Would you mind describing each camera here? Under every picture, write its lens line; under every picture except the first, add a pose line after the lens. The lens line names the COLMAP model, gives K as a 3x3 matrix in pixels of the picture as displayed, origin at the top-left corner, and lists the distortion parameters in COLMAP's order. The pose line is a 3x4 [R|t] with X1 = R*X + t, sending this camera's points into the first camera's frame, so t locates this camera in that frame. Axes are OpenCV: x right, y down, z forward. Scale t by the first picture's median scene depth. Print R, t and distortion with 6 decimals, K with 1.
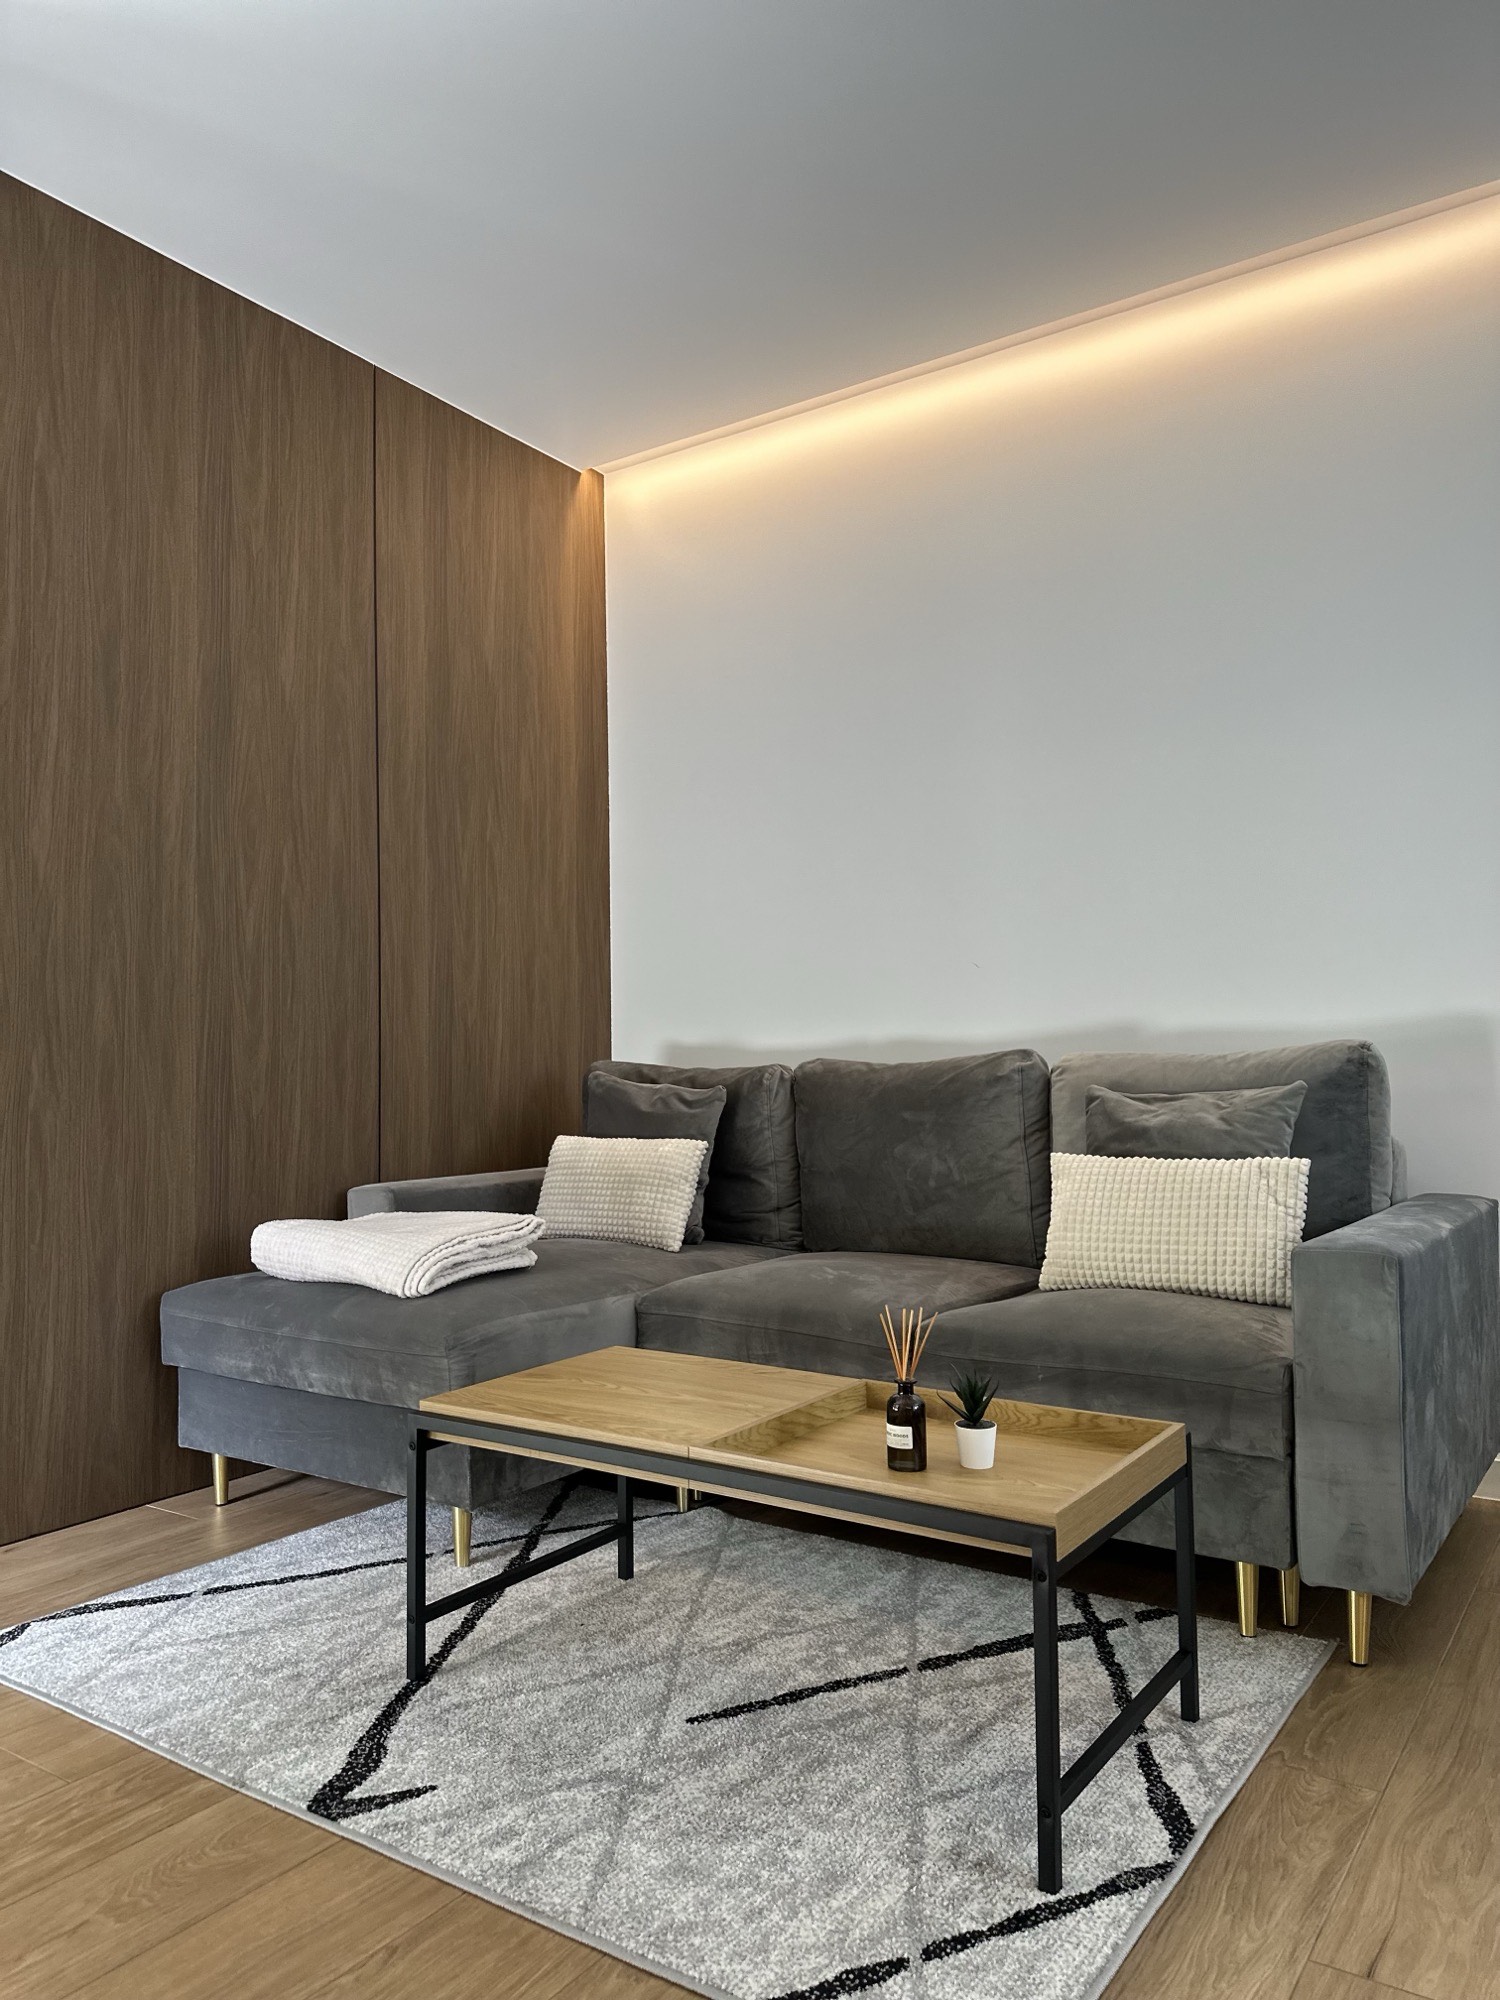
lens RADIAL K [[1407.6, 0, 750.0], [0, 1407.6, 1000.0], [0, 0, 1]] dist [0.098439, -0.121395]
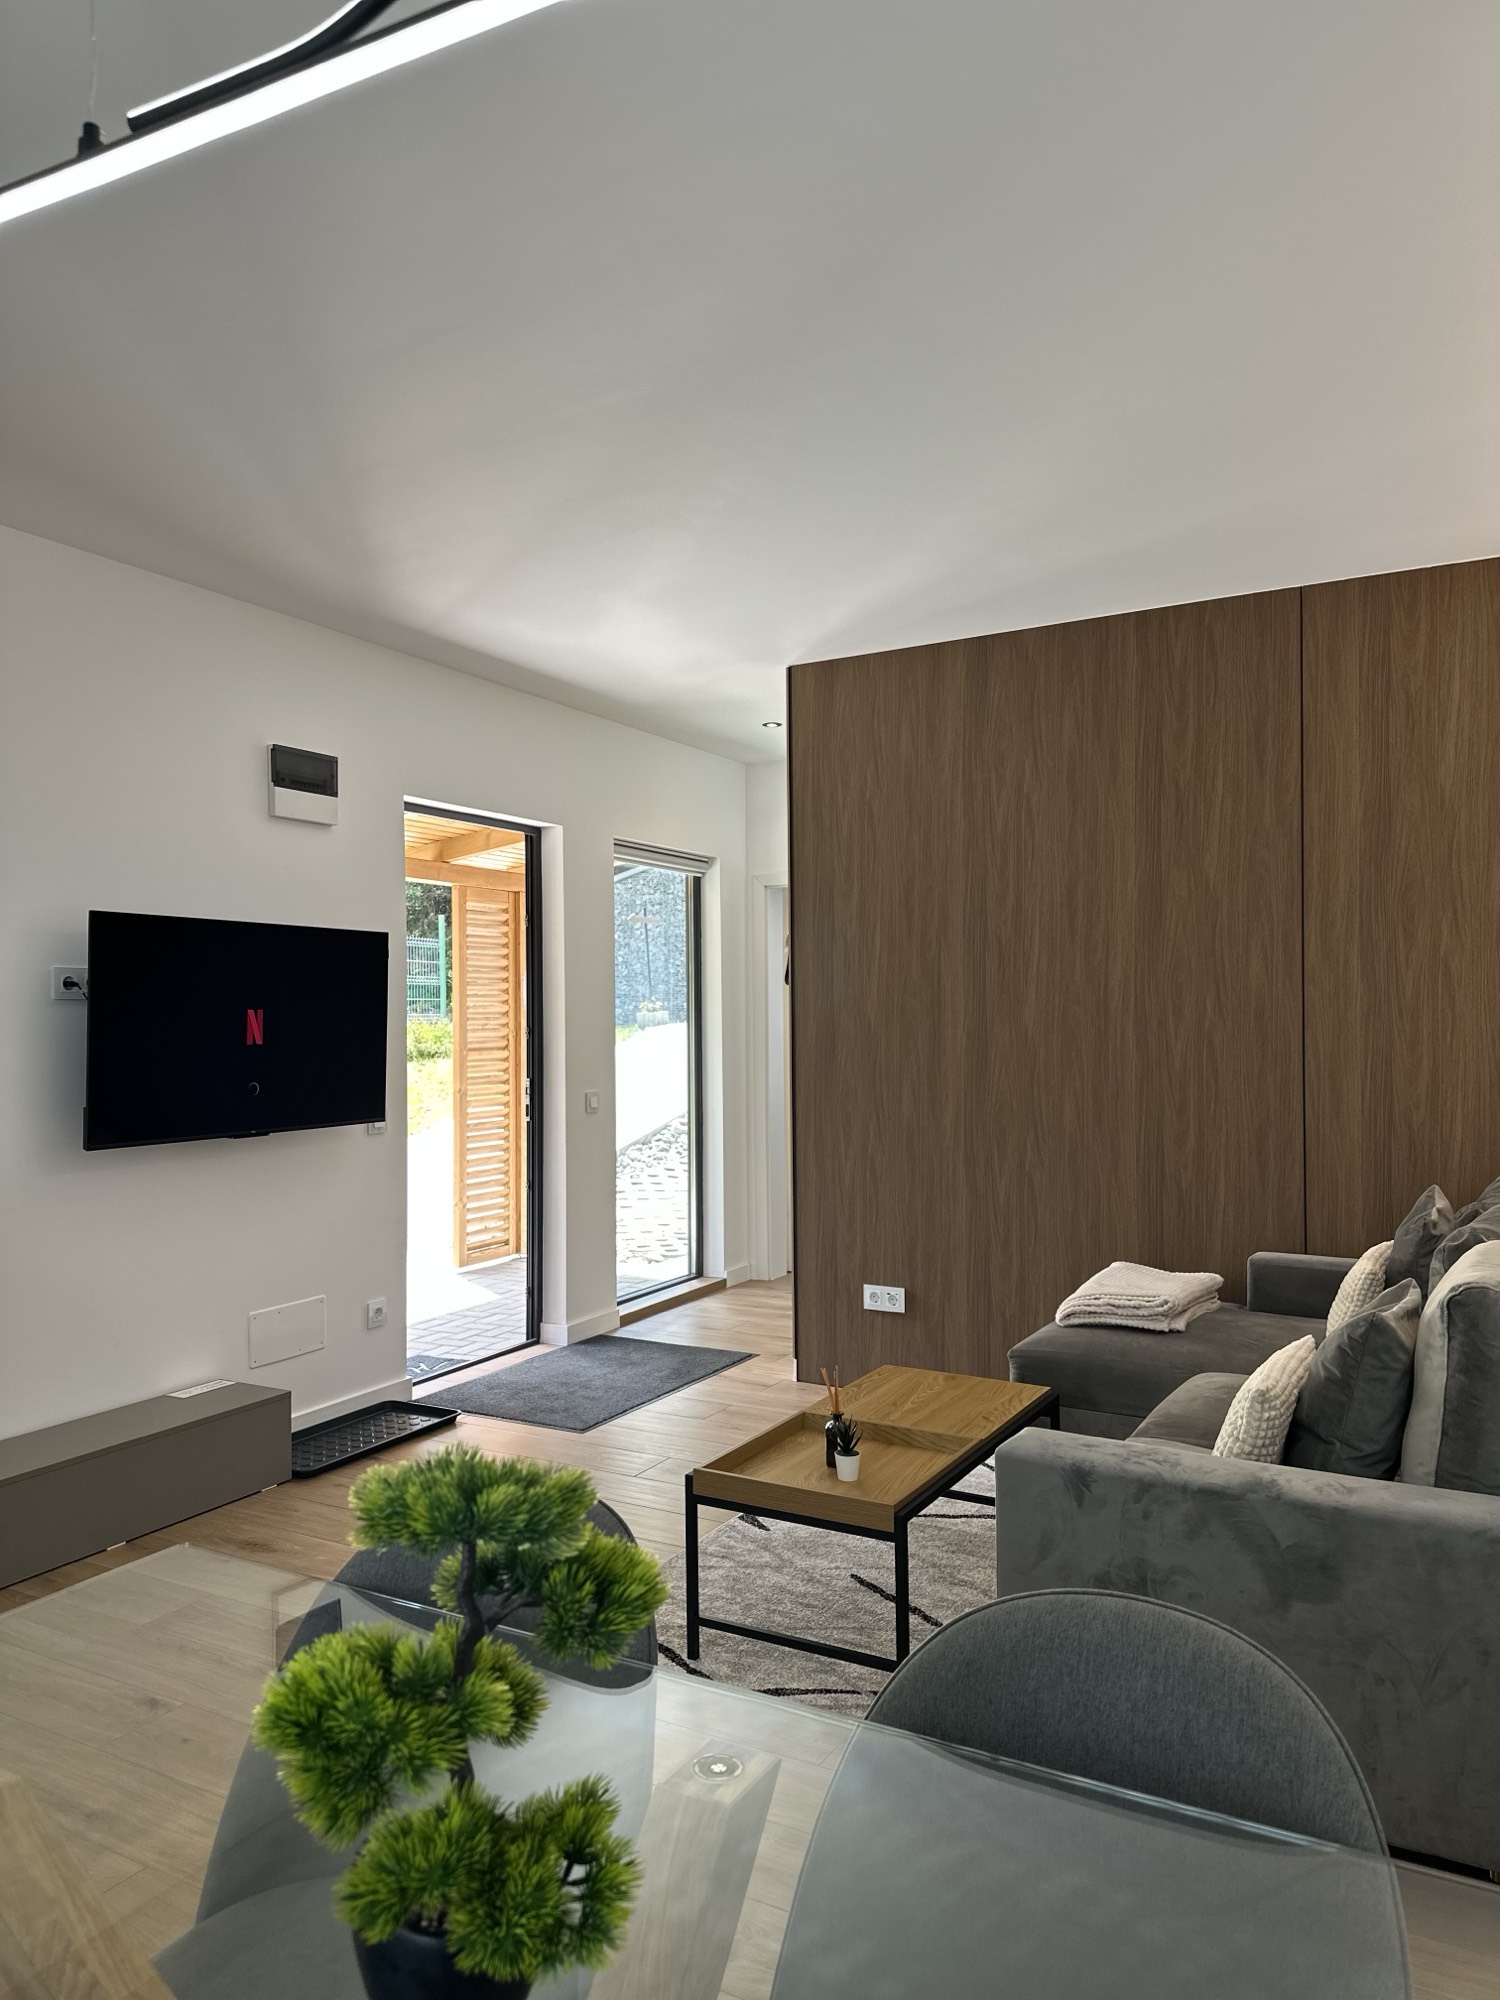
lens RADIAL K [[1407.6, 0, 750.0], [0, 1407.6, 1000.0], [0, 0, 1]] dist [0.098439, -0.121395]
pose [[0.088322, -0.002669, -0.996088, 1.327469], [0.054125, 0.998532, 0.002124, -0.171064], [0.994620, -0.054101, 0.088337, 0.584711]]
